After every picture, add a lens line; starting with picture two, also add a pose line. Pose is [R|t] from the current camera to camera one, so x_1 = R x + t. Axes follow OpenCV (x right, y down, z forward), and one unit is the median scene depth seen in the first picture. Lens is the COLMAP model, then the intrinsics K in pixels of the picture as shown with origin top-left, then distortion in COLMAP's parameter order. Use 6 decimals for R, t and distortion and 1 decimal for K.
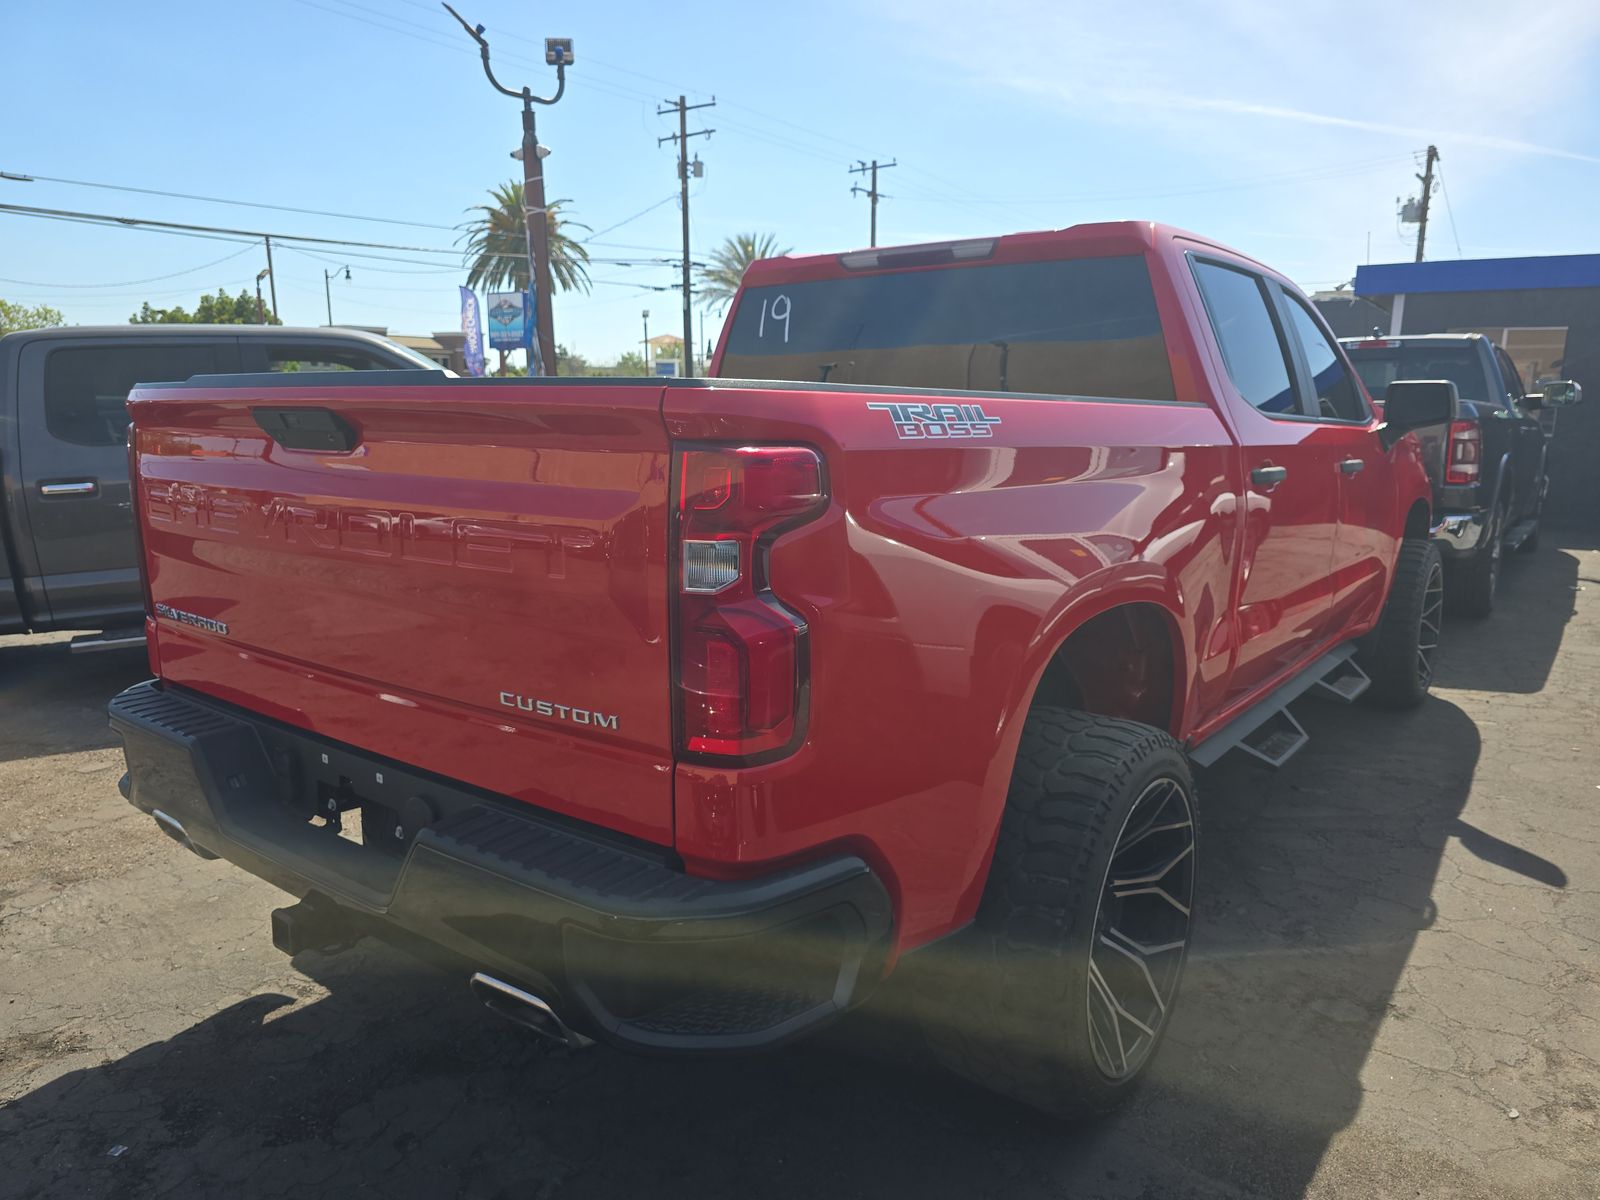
lens RADIAL K [[1110.5, 0, 800.0], [0, 1110.5, 600.0], [0, 0, 1]] dist [-0.011161, -0.004311]
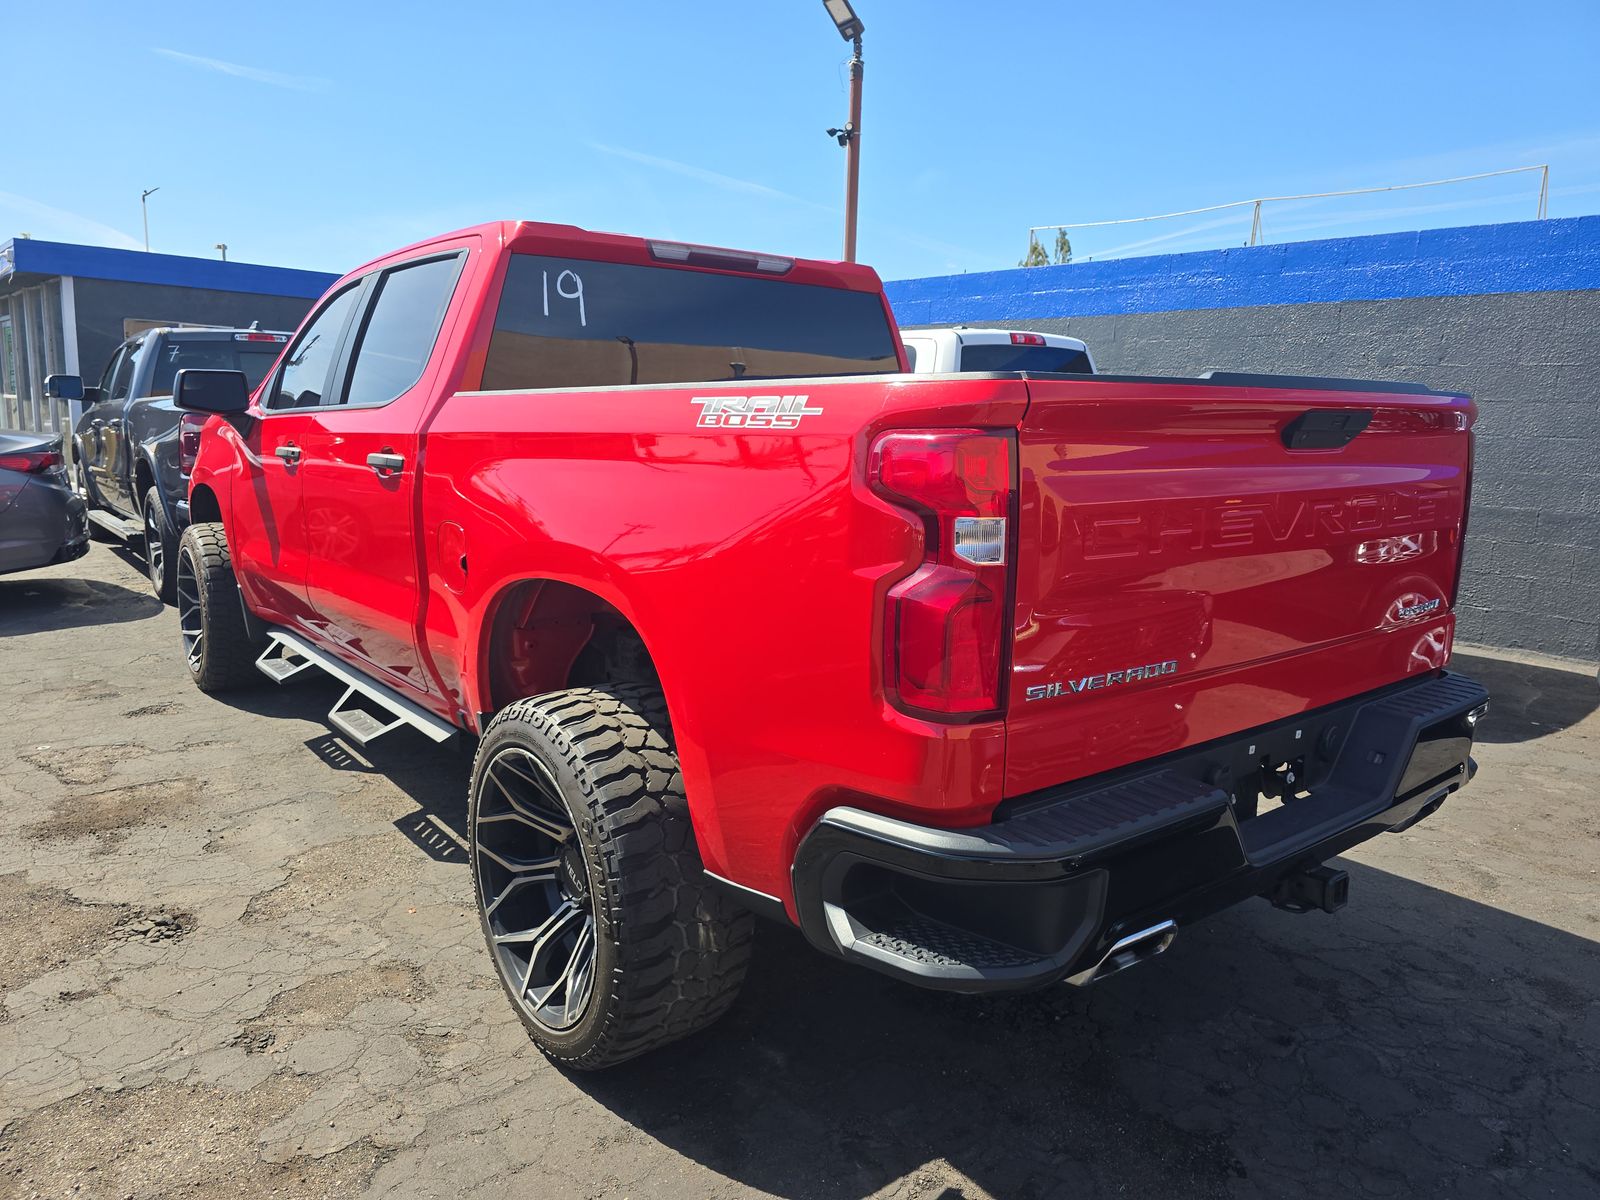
lens RADIAL K [[1085.5, 0, 800.0], [0, 1085.5, 600.0], [0, 0, 1]] dist [0.007969, -0.000959]
pose [[0.242743, -0.156357, 0.957407, -0.832814], [0.145991, 0.981574, 0.123289, -0.099806], [-0.959043, 0.109845, 0.261096, 0.633969]]
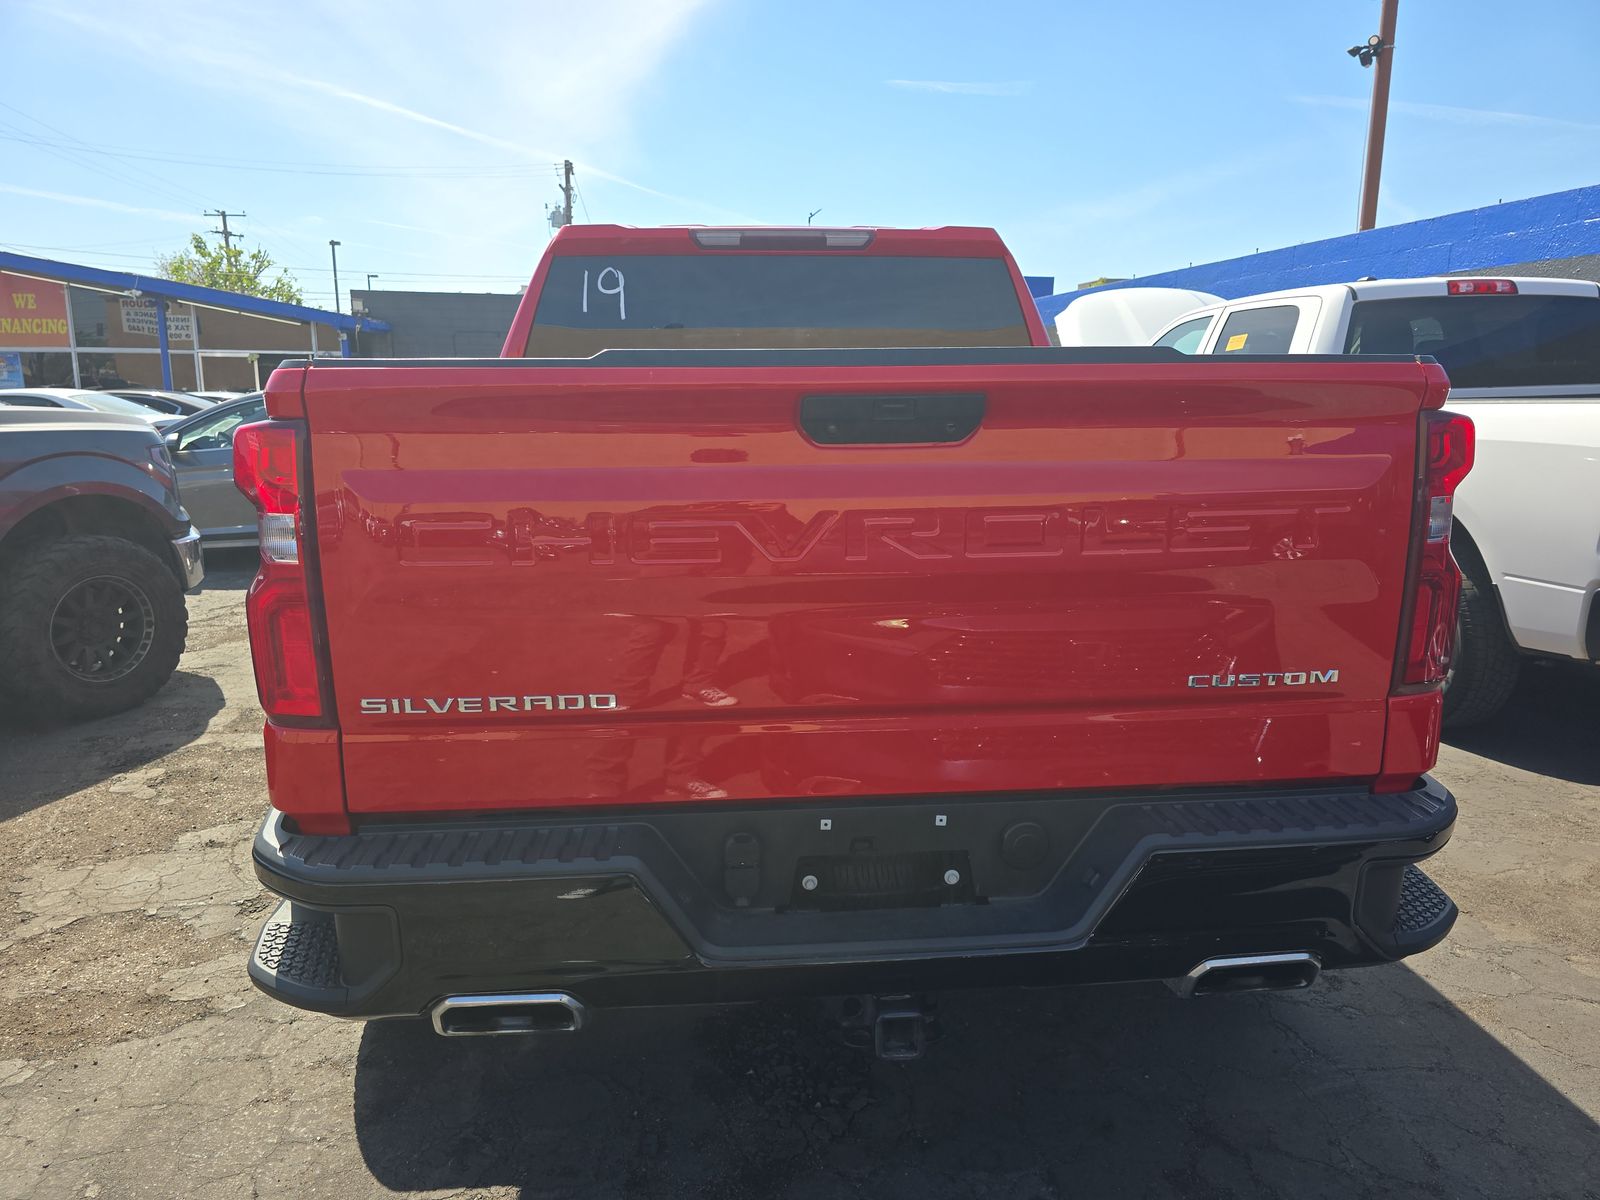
lens RADIAL K [[1085.5, 0, 800.0], [0, 1085.5, 600.0], [0, 0, 1]] dist [0.007969, -0.000959]
pose [[0.739239, -0.128729, 0.661025, -0.531663], [0.118655, 0.991102, 0.060315, -0.038009], [-0.662908, 0.033846, 0.747935, 0.234611]]
